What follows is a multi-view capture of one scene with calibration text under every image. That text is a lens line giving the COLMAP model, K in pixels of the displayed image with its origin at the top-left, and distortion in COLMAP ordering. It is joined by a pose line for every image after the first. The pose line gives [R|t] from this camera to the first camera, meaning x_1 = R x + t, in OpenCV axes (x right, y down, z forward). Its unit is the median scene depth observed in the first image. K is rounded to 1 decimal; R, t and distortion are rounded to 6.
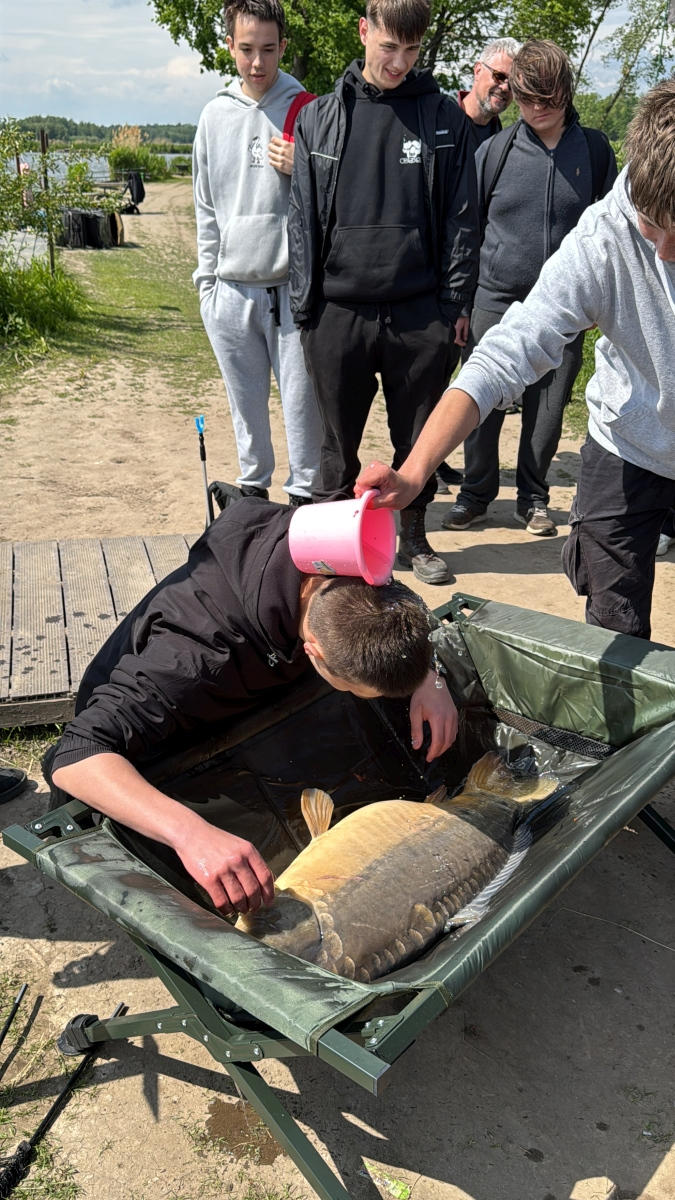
lens RADIAL K [[1021.2, 0, 342.0], [0, 1021.2, 604.1], [0, 0, 1]] dist [0.093912, -0.127127]
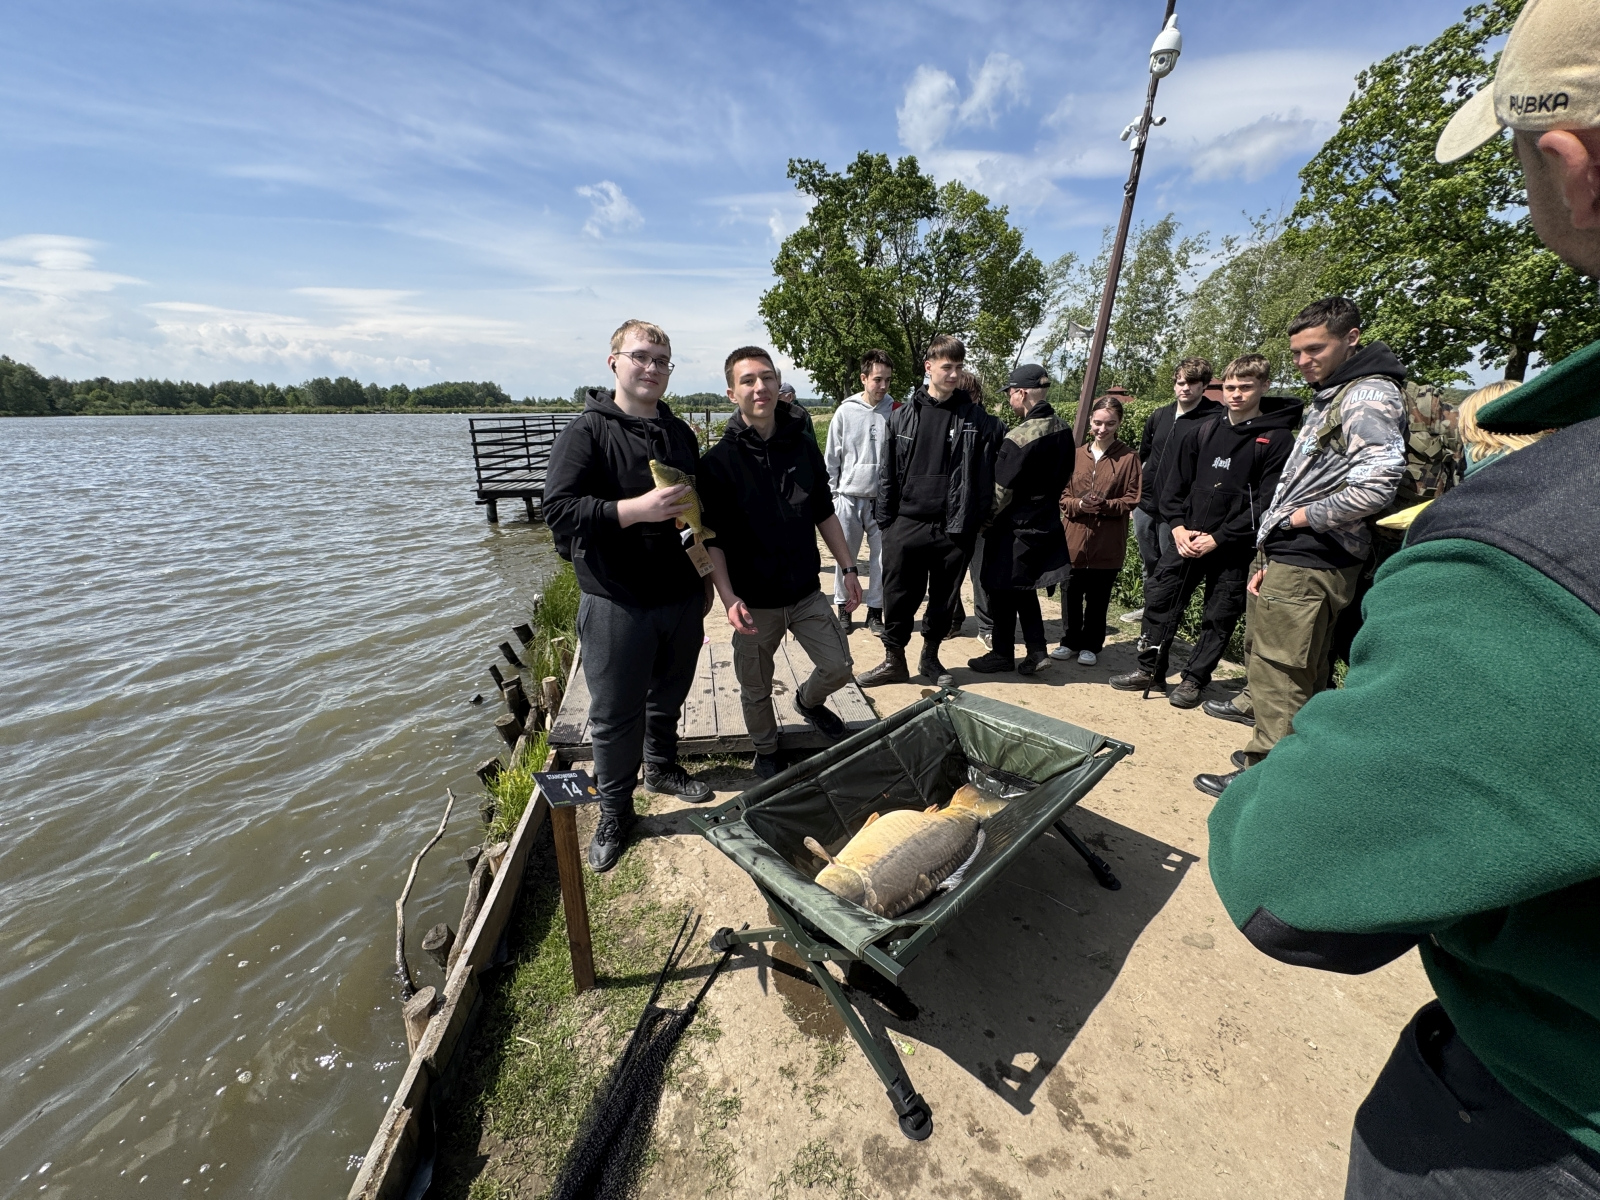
lens RADIAL K [[631.1, 0, 810.9], [0, 631.1, 600.1], [0, 0, 1]] dist [-0.003252, 0.000489]
pose [[0.995368, 0.017485, -0.094539, -0.011905], [-0.028643, 0.992602, -0.117991, -0.023613], [0.091776, 0.120152, 0.988504, -0.079738]]
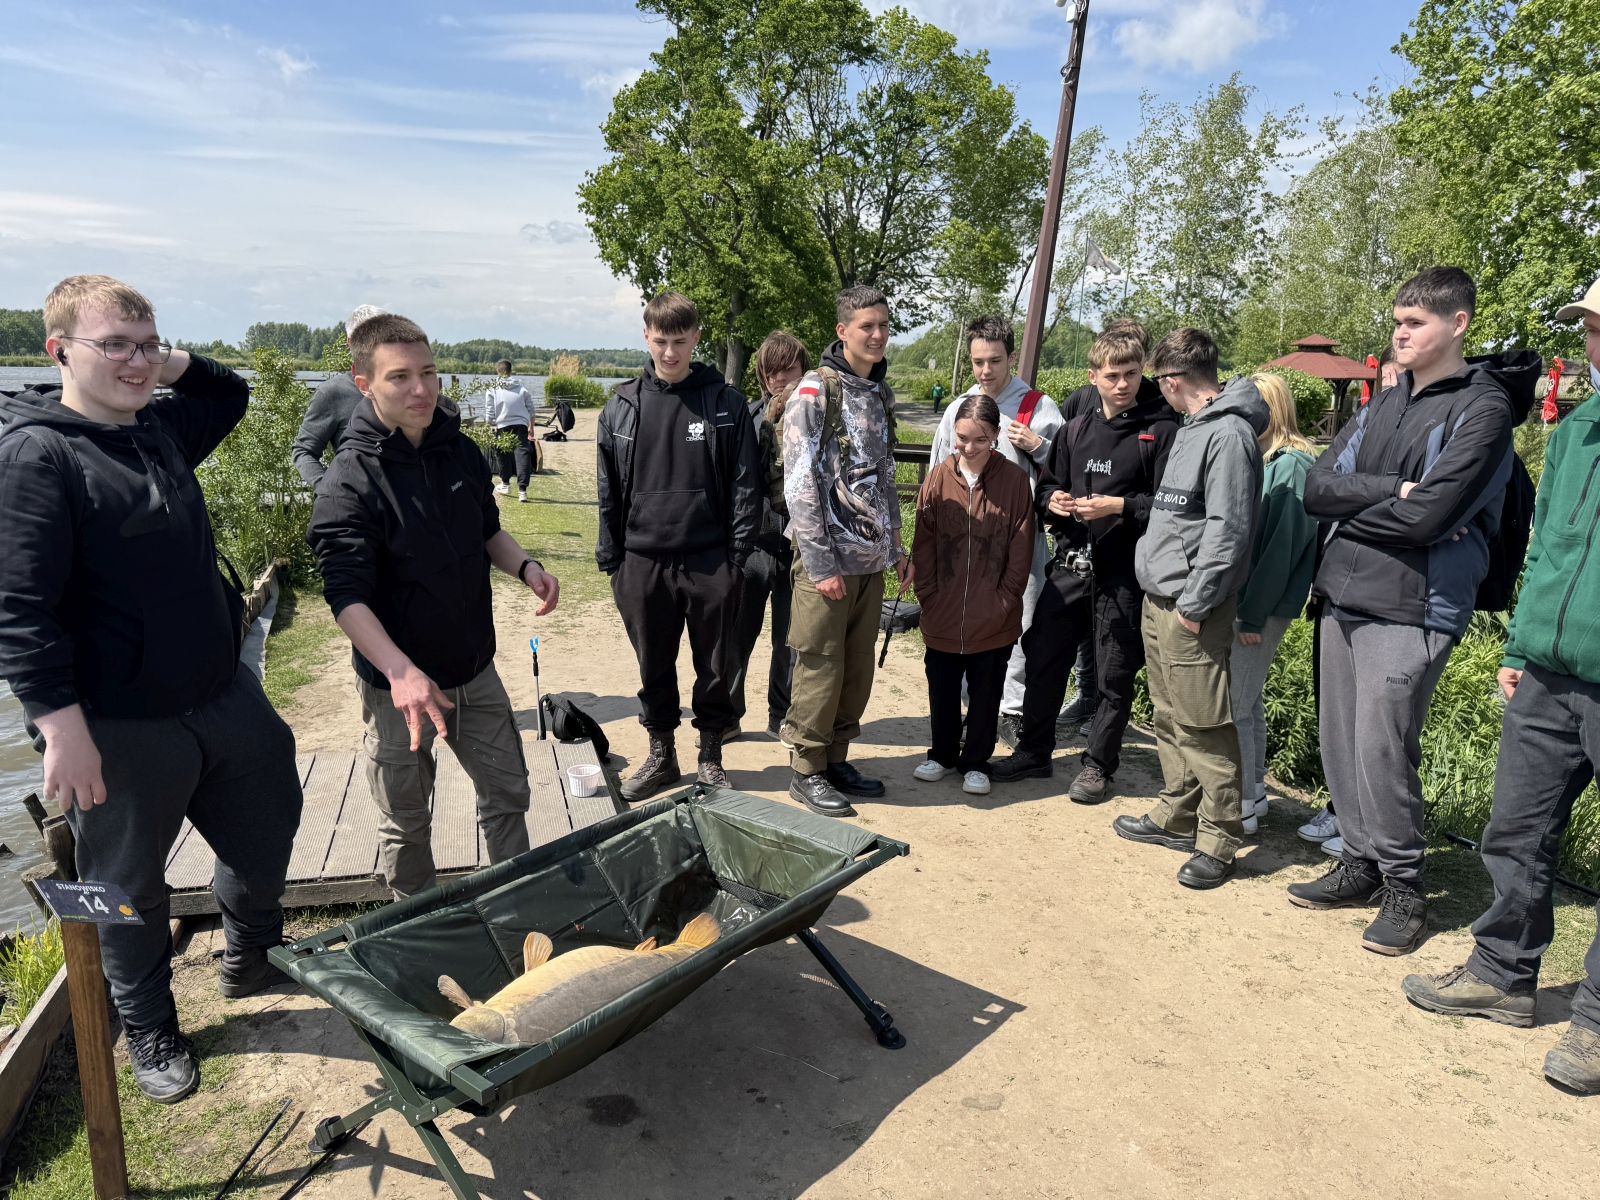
lens RADIAL K [[1117.4, 0, 803.2], [0, 1117.4, 603.7], [0, 0, 1]] dist [0.011487, -0.008568]
pose [[0.999917, 0.003159, 0.012528, 0.235454], [-0.000493, 0.978275, -0.207313, 0.056756], [-0.012910, 0.207289, 0.978194, -0.353832]]
